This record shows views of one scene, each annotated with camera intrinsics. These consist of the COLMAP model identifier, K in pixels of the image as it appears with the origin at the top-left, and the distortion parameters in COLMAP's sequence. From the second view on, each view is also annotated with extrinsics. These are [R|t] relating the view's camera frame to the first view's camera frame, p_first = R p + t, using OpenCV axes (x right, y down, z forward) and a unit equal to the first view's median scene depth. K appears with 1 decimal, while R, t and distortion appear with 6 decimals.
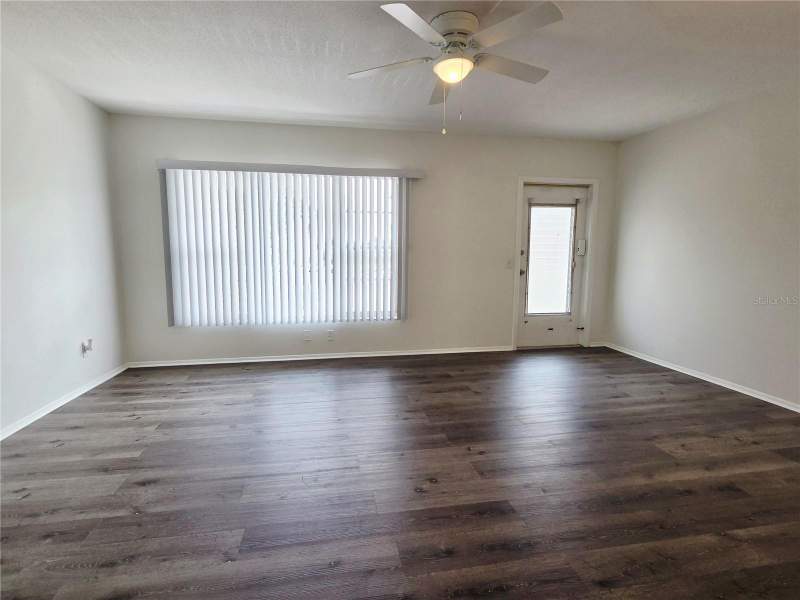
lens RADIAL K [[398.3, 0, 393.0], [0, 398.3, 297.9], [0, 0, 1]] dist [0.004919, 0.001765]
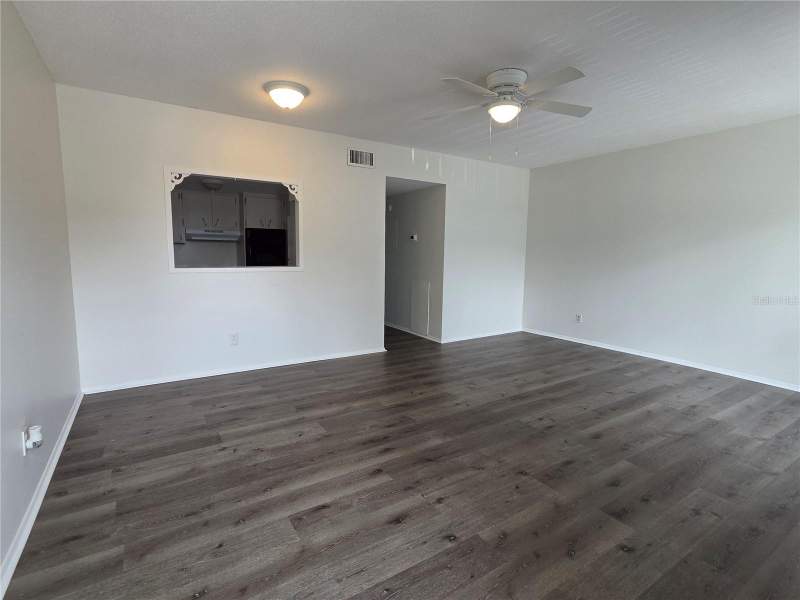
lens RADIAL K [[398.3, 0, 393.0], [0, 398.3, 297.9], [0, 0, 1]] dist [0.004919, 0.001765]
pose [[-0.928745, 0.024179, -0.369931, 0.649046], [-0.065143, 0.971700, 0.227057, -0.183589], [0.364952, 0.234976, -0.900886, 1.449006]]
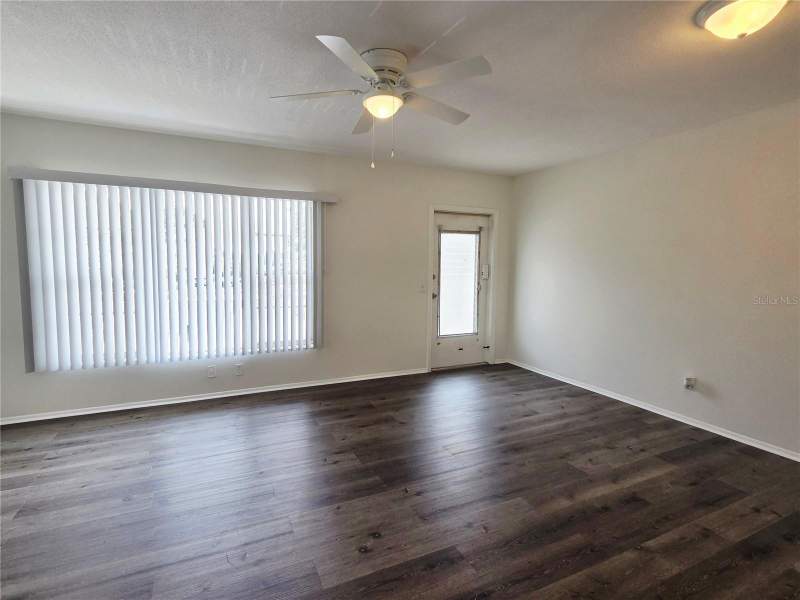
lens RADIAL K [[398.3, 0, 393.0], [0, 398.3, 297.9], [0, 0, 1]] dist [0.004919, 0.001765]
pose [[0.968629, -0.015790, 0.248008, -0.052041], [0.023979, 0.999261, -0.030034, -0.043675], [-0.247350, 0.035039, 0.968292, 0.036367]]
